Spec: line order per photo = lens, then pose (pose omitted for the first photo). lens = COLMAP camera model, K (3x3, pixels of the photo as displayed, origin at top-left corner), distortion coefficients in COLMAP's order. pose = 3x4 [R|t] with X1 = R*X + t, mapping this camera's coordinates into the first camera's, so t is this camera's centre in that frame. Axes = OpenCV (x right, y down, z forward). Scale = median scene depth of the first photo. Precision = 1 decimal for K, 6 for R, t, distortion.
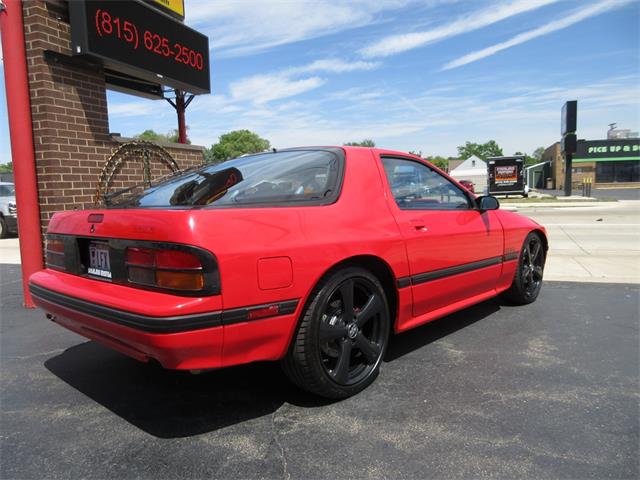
lens RADIAL K [[475.2, 0, 320.8], [0, 475.2, 238.1], [0, 0, 1]] dist [0.001096, 0.005048]
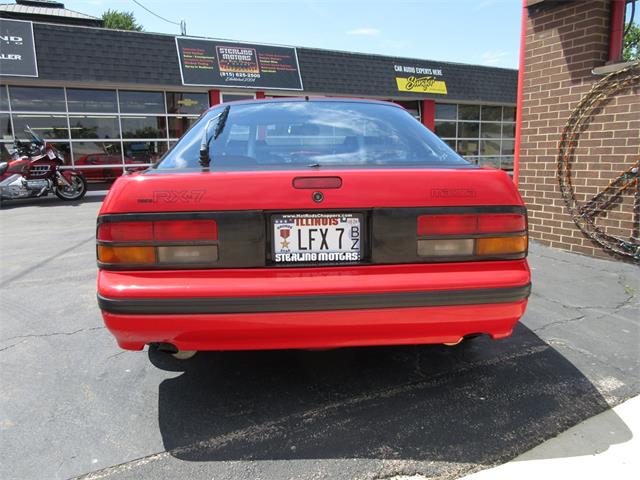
lens RADIAL K [[476.2, 0, 321.3], [0, 476.2, 238.7], [0, 0, 1]] dist [0.001107, 0.003368]
pose [[-0.670236, 0.171470, -0.722068, 0.566990], [-0.041728, 0.962697, 0.267344, -0.139116], [0.740974, 0.209314, -0.638079, 1.319480]]
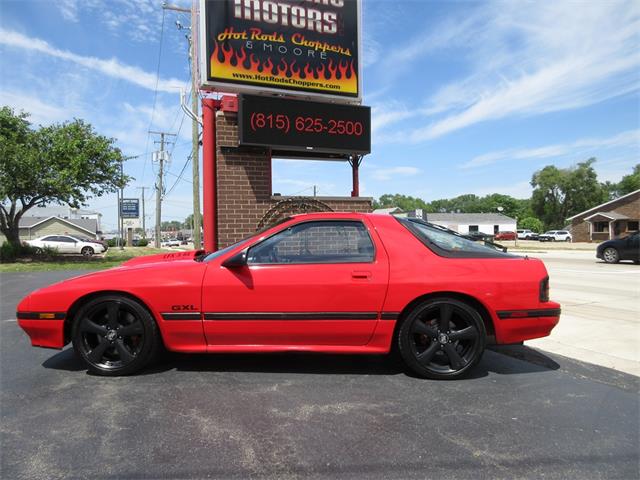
lens RADIAL K [[475.6, 0, 320.4], [0, 475.6, 236.8], [0, 0, 1]] dist [-0.002774, 0.011518]
pose [[0.682317, 0.028699, -0.730493, 0.731716], [-0.085993, 0.995443, -0.041213, -0.052598], [0.725981, 0.090938, 0.681675, 0.170982]]
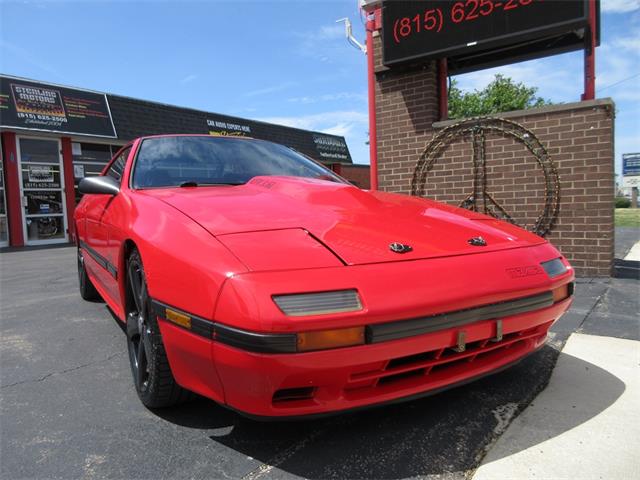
lens RADIAL K [[475.2, 0, 320.8], [0, 475.2, 238.1], [0, 0, 1]] dist [0.001096, 0.005048]
pose [[-0.279596, 0.104530, -0.954411, 0.731489], [-0.061391, 0.990075, 0.126421, -0.081547], [0.958153, 0.093939, -0.270403, 1.139322]]
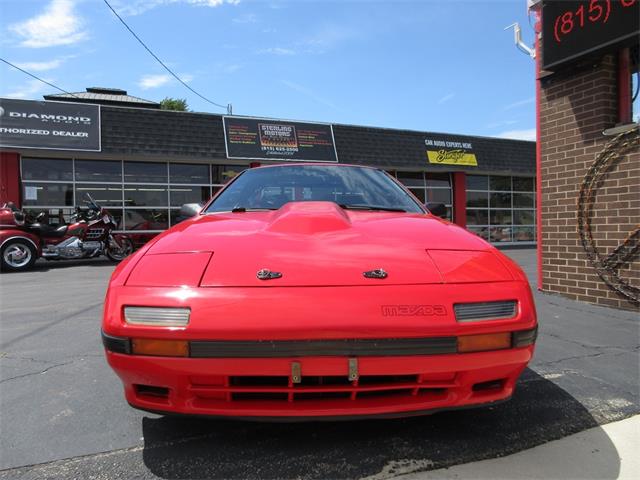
lens RADIAL K [[475.2, 0, 320.8], [0, 475.2, 238.1], [0, 0, 1]] dist [0.001096, 0.005048]
pose [[-0.724904, 0.054446, -0.686695, 0.609233], [-0.037246, 0.992315, 0.117996, -0.105328], [0.687842, 0.111113, -0.717305, 1.378779]]
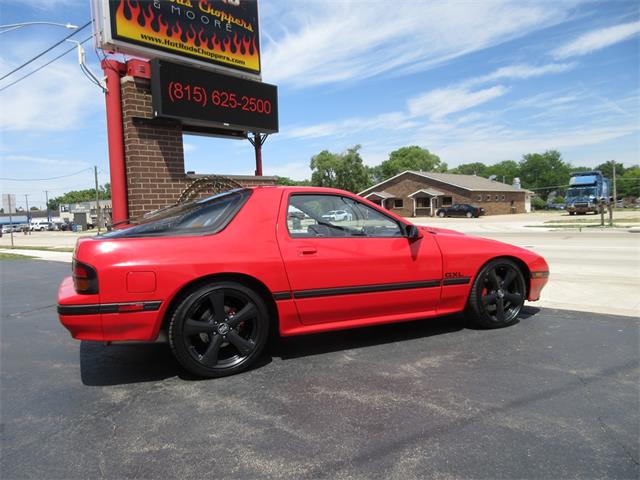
lens RADIAL K [[476.6, 0, 320.5], [0, 476.6, 235.8], [0, 0, 1]] dist [0.001756, 0.004014]
pose [[0.933504, 0.014382, -0.358278, 0.395992], [-0.027595, 0.999113, -0.031792, -0.015802], [0.357503, 0.039565, 0.933073, -0.083867]]
